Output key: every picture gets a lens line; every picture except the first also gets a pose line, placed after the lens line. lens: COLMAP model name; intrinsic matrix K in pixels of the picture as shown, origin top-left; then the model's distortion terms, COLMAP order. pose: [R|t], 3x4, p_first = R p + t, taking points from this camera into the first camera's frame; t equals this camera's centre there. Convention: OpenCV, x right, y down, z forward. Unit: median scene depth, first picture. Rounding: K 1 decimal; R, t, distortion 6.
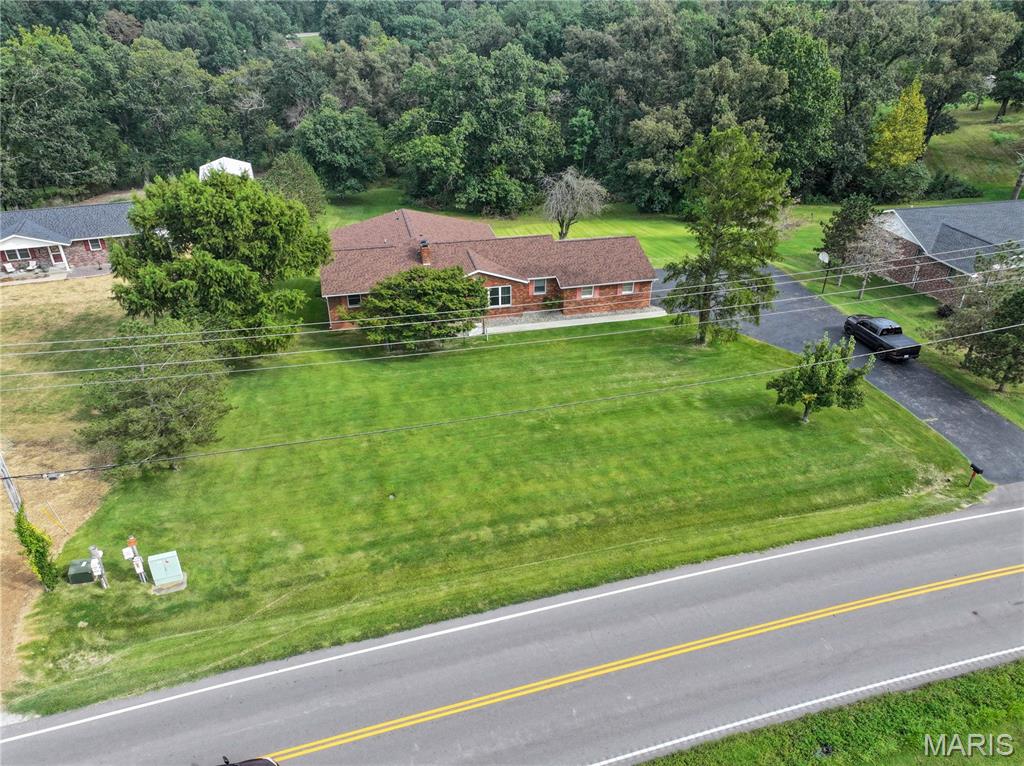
lens RADIAL K [[717.2, 0, 512.8], [0, 717.2, 384.9], [0, 0, 1]] dist [-0.004458, 0.022584]
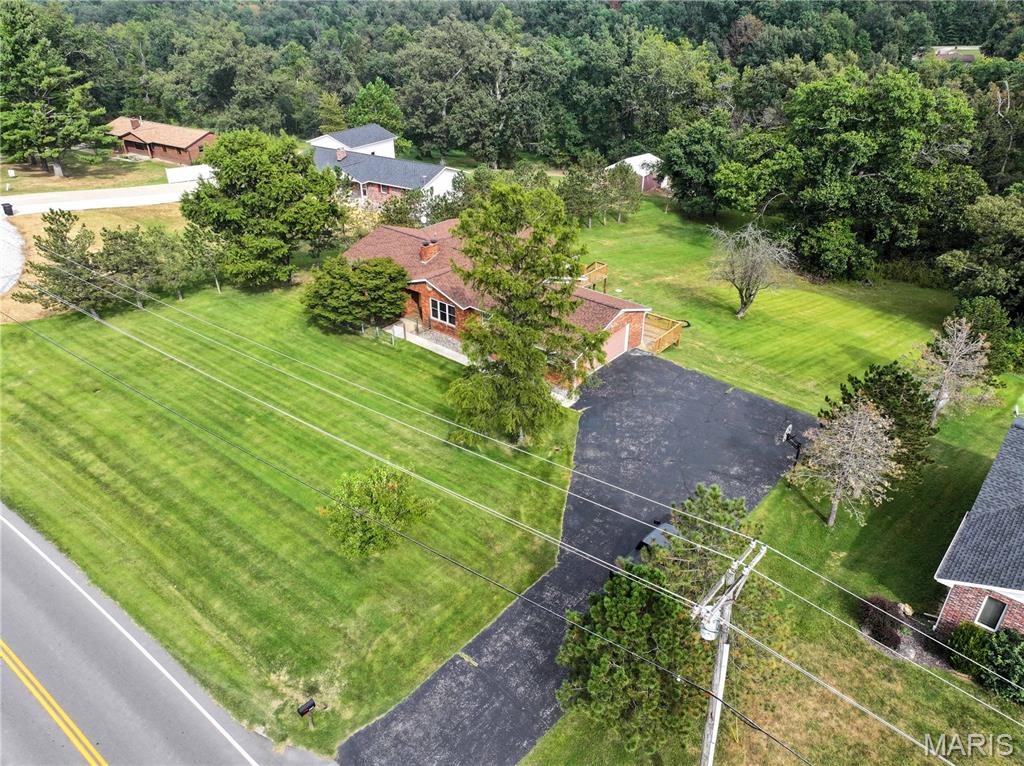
lens RADIAL K [[717.2, 0, 507.2], [0, 717.2, 384.6], [0, 0, 1]] dist [-0.004458, 0.022584]
pose [[0.594385, 0.395169, -0.700392, 0.807048], [-0.399586, 0.900942, 0.169214, -0.253118], [0.697881, 0.179288, 0.693410, 0.439973]]
